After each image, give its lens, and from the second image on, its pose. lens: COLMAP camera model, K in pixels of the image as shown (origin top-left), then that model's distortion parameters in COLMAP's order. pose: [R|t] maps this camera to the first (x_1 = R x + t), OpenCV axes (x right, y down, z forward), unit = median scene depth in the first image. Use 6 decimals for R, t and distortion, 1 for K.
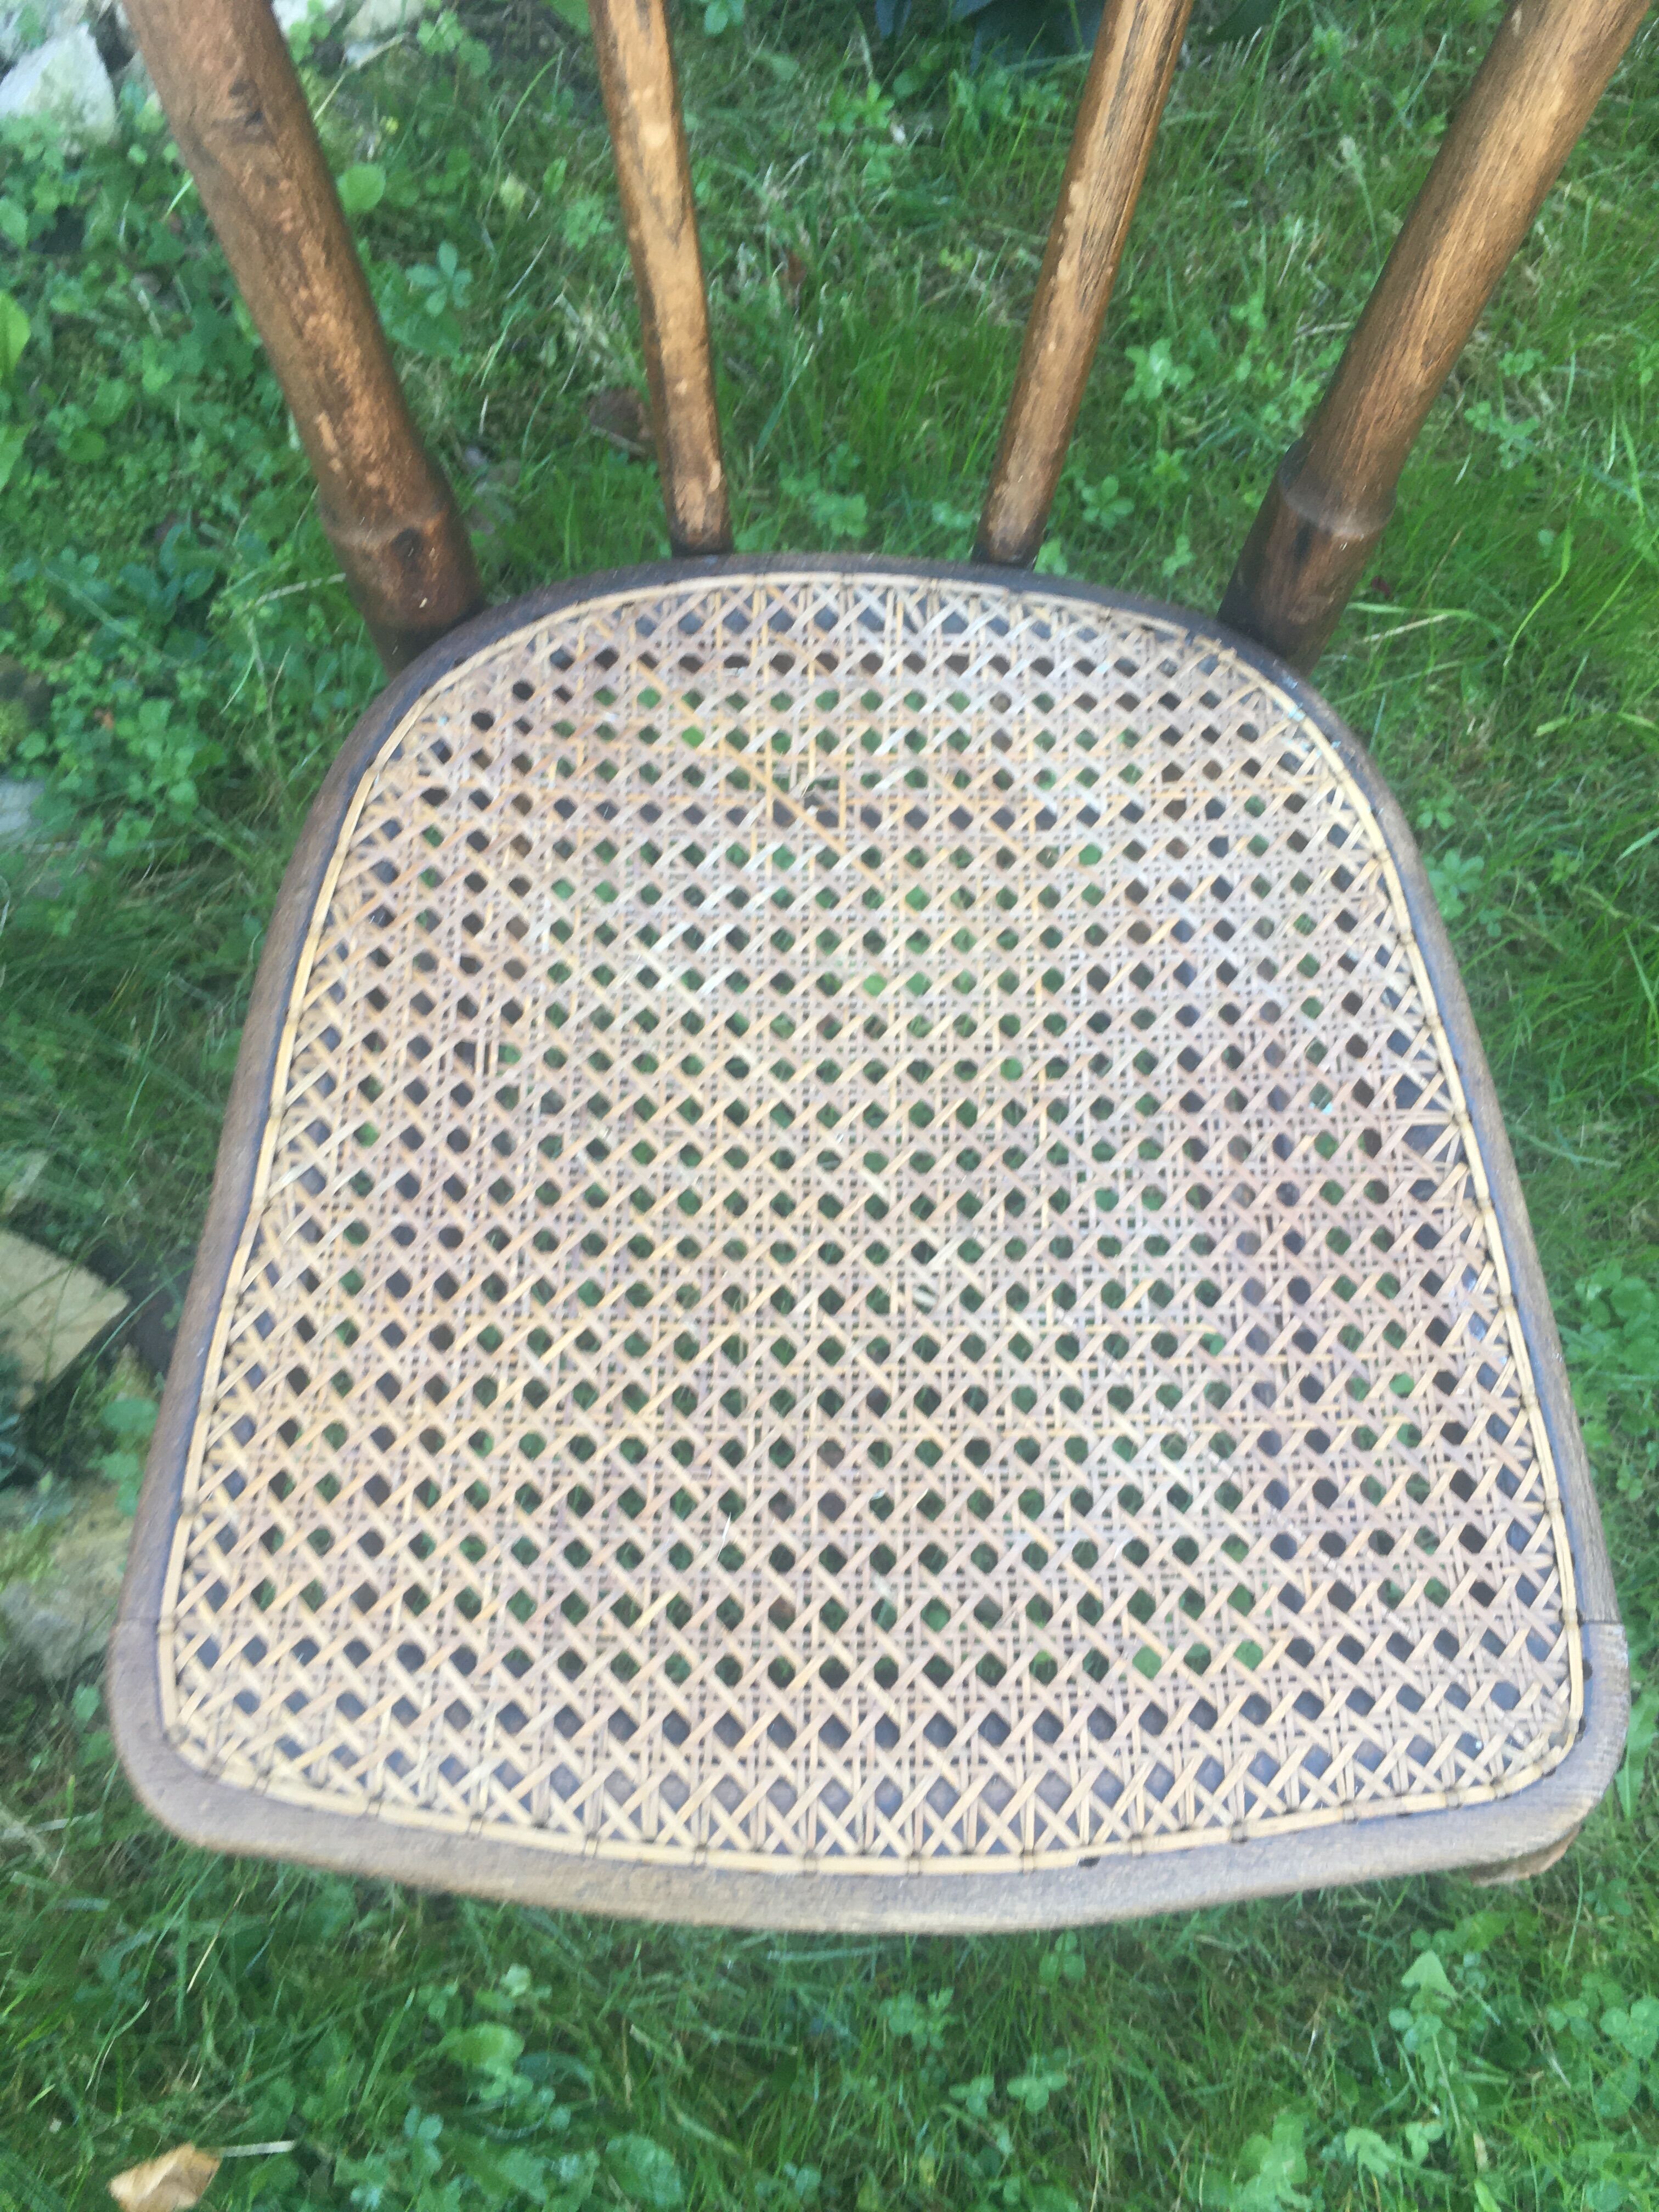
lens RADIAL K [[1864.8, 0, 815.2], [0, 1864.8, 1106.9], [0, 0, 1]] dist [0.076364, -0.100388]
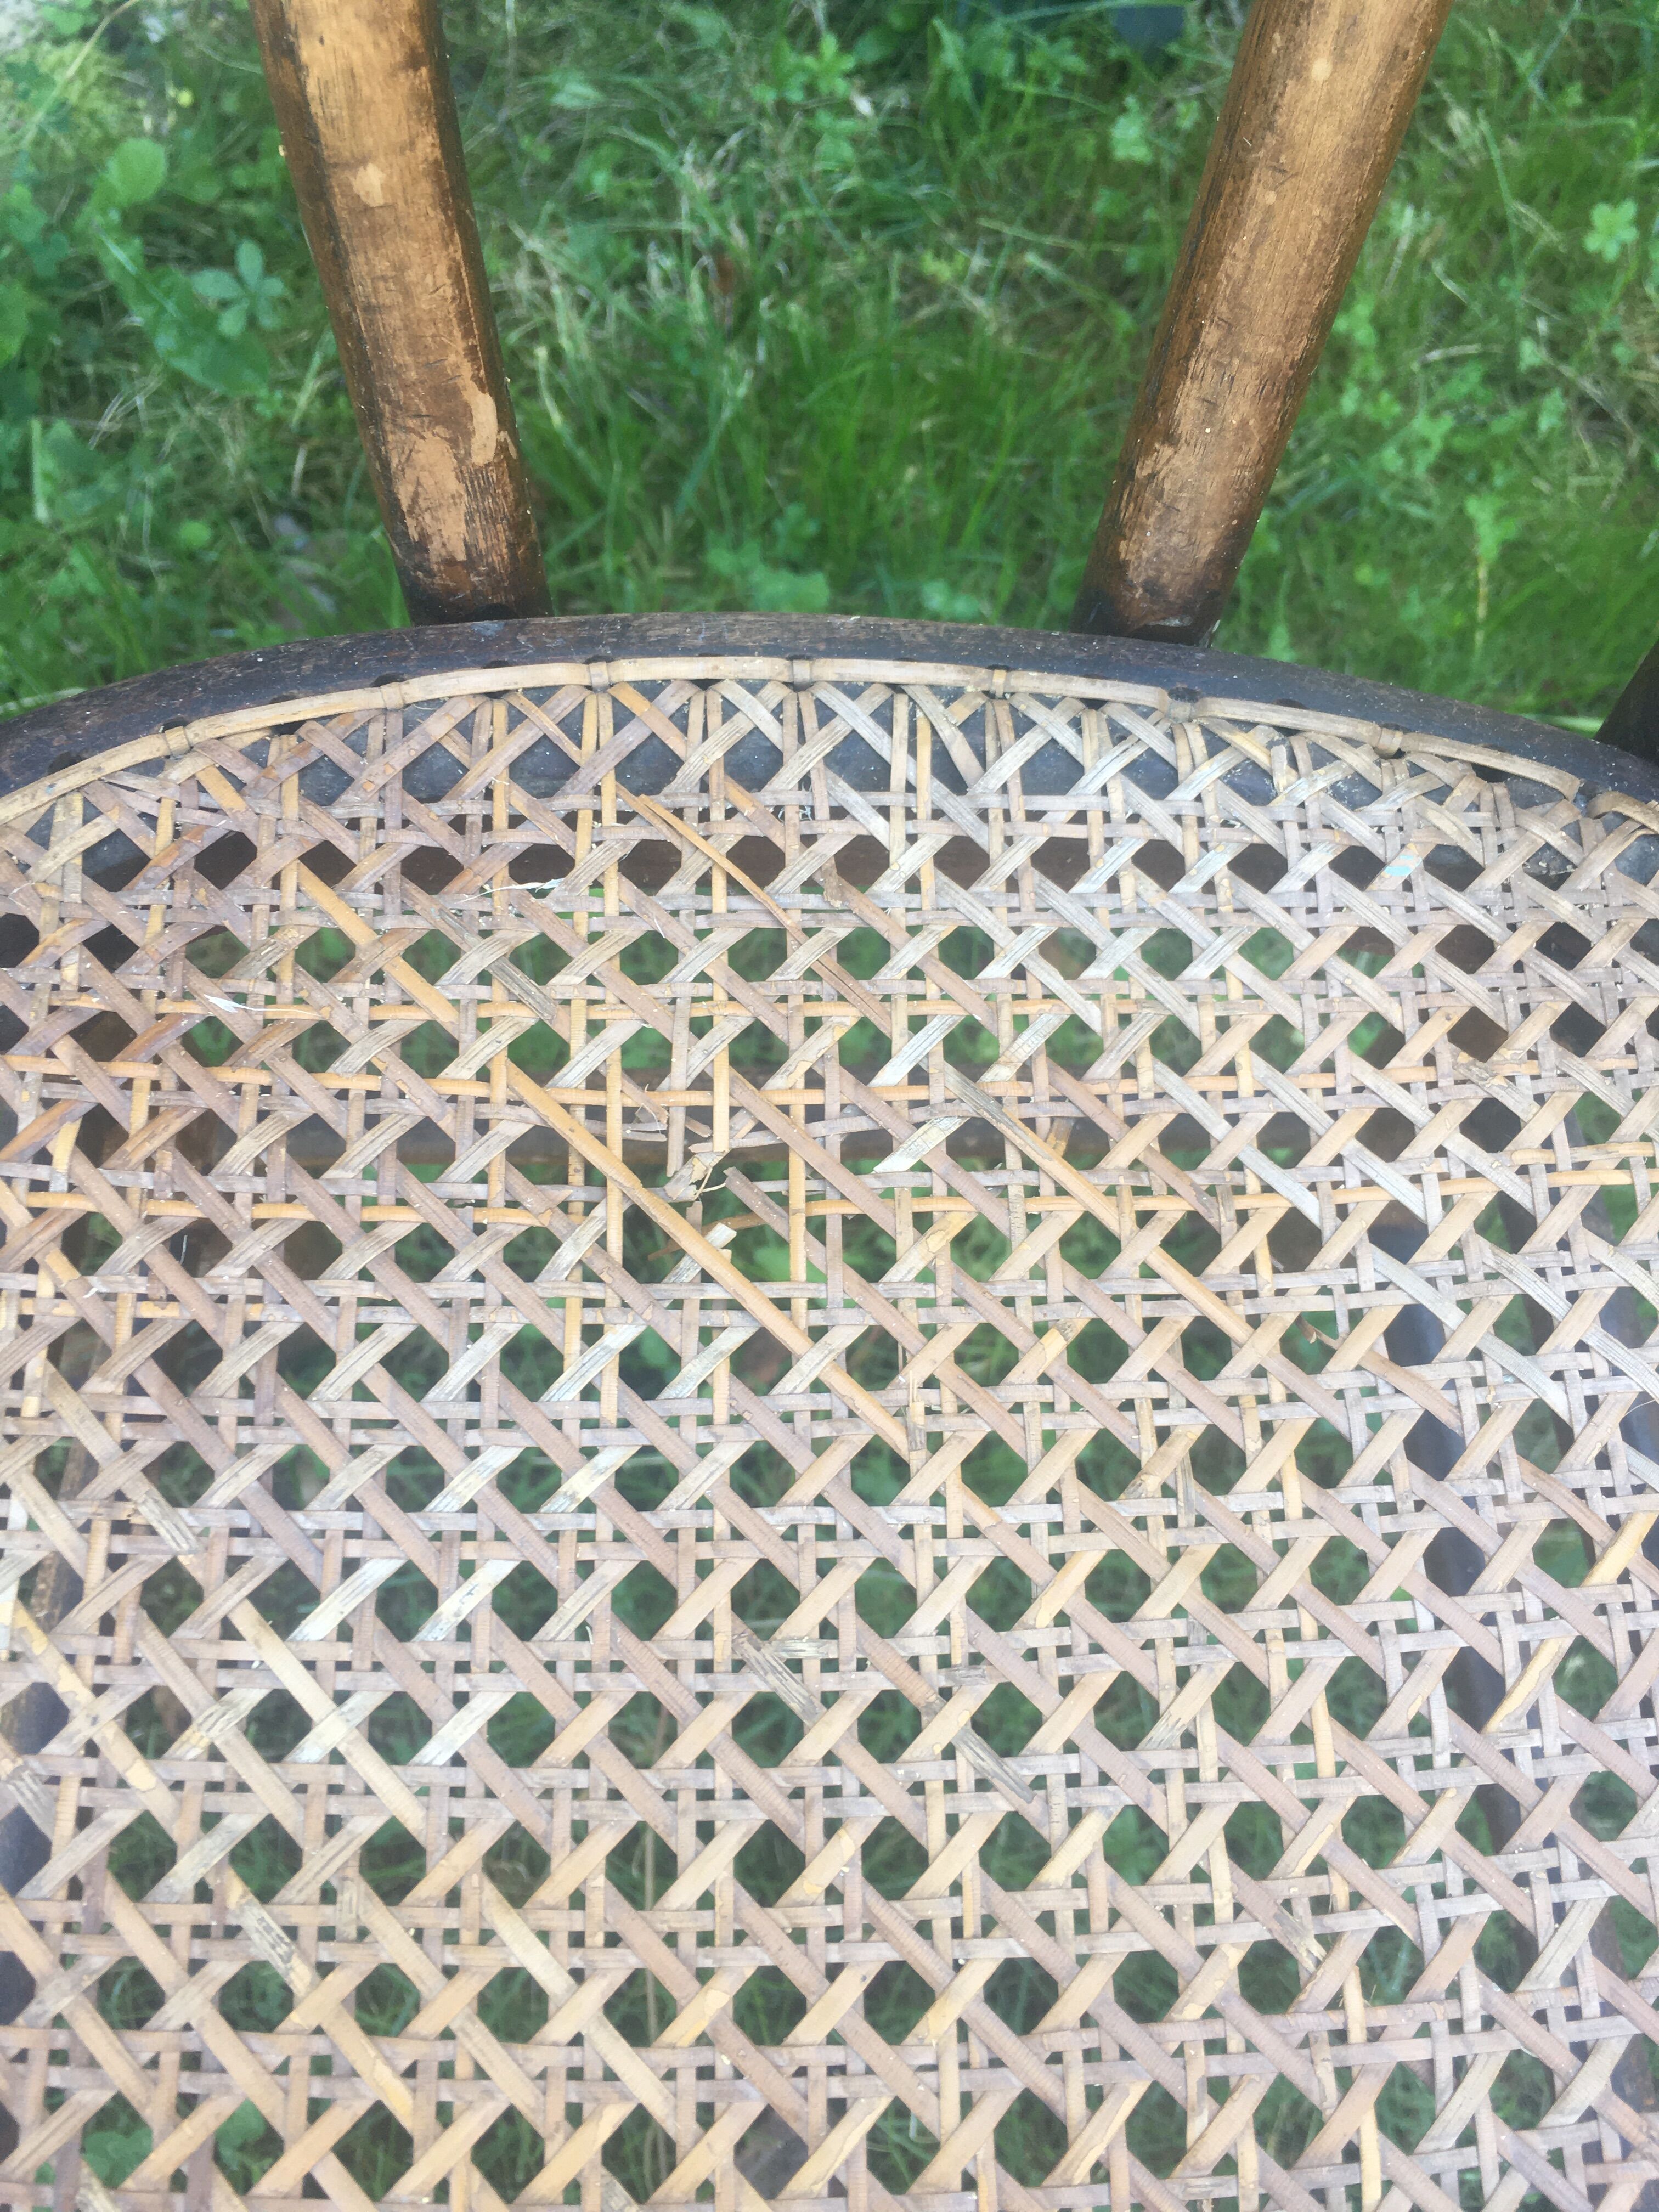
lens RADIAL K [[1876.5, 0, 835.4], [0, 1876.5, 1156.8], [0, 0, 1]] dist [0.068001, -0.102895]
pose [[0.999459, -0.014226, 0.029650, 0.010555], [0.015304, 0.999218, -0.036451, -0.155357], [-0.029108, 0.036885, 0.998896, 0.578258]]
